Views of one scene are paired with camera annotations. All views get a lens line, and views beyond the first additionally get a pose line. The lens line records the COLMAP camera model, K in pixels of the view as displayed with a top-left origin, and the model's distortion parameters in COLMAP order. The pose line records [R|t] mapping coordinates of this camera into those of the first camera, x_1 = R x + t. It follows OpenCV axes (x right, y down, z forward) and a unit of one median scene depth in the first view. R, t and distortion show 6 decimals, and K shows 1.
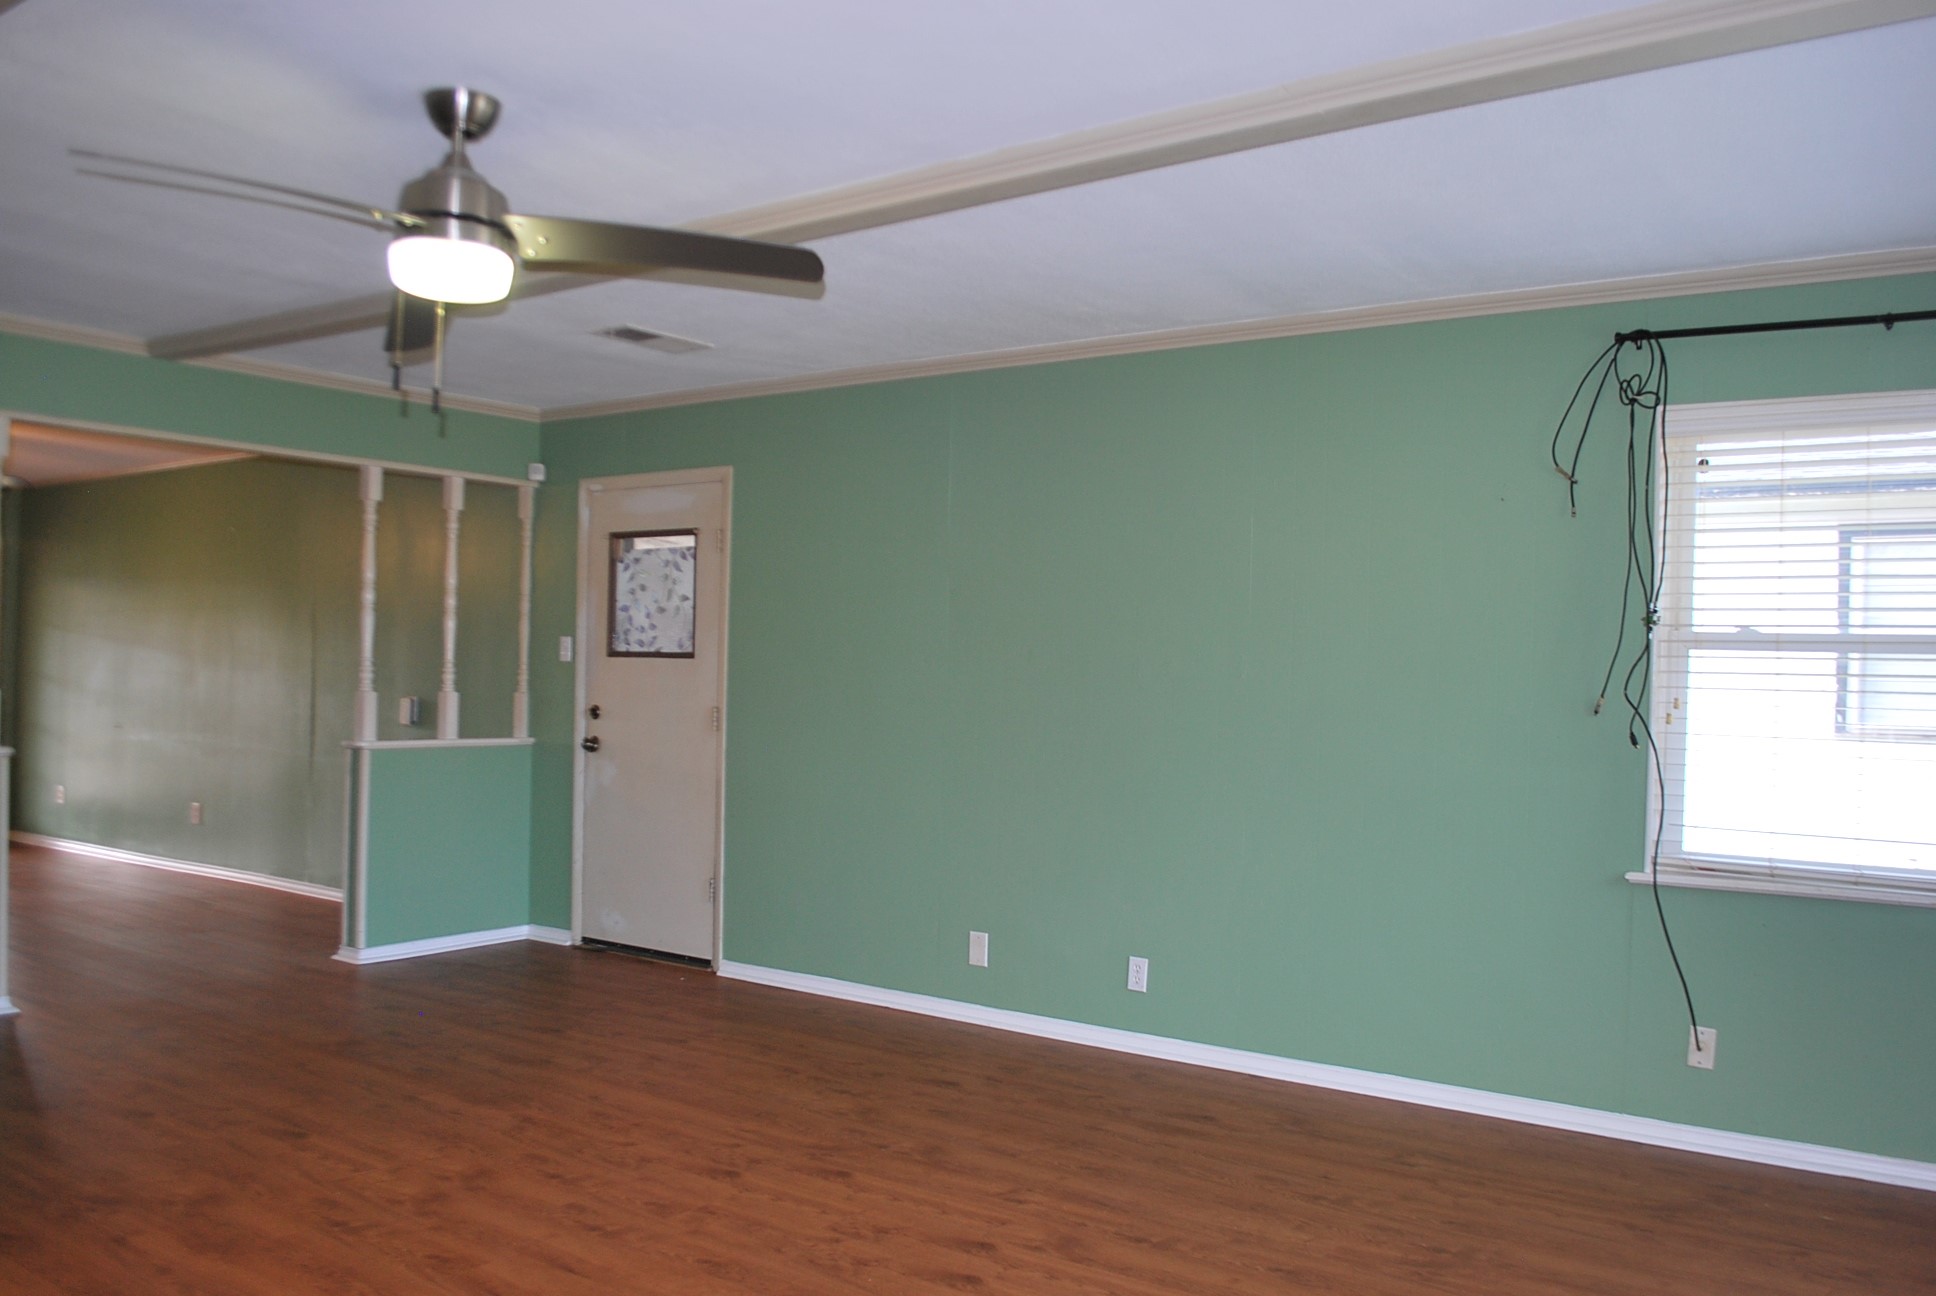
lens RADIAL K [[1535.5, 0, 927.8], [0, 1535.5, 692.2], [0, 0, 1]] dist [-0.085500, 0.020496]
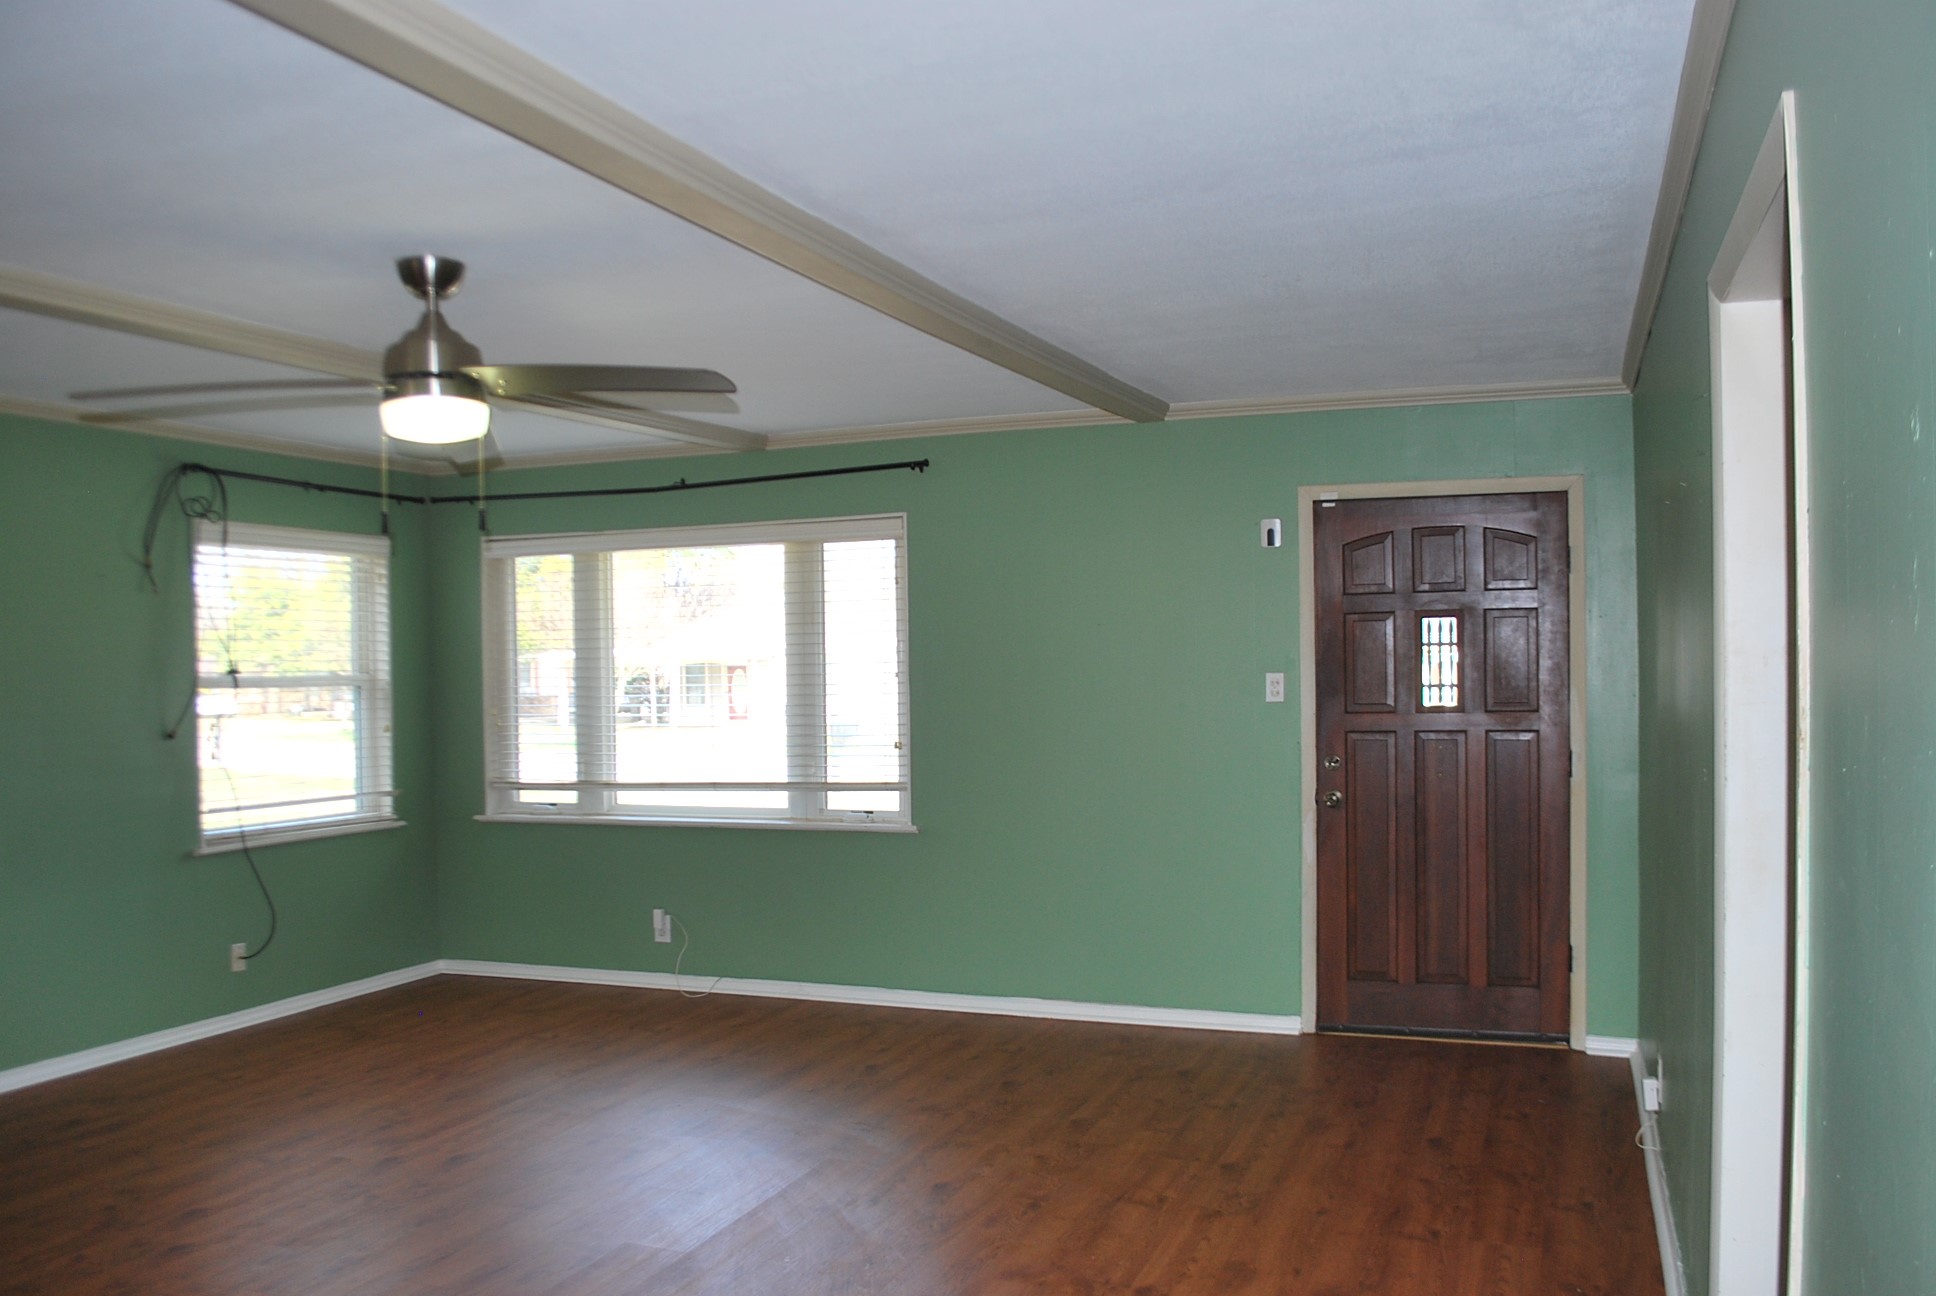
lens RADIAL K [[1535.5, 0, 1004.8], [0, 1535.5, 681.6], [0, 0, 1]] dist [-0.085500, 0.020496]
pose [[-0.264580, -0.034260, 0.963755, -0.696926], [0.015791, 0.999081, 0.039850, -0.052112], [-0.964234, 0.025762, -0.263796, 0.413721]]
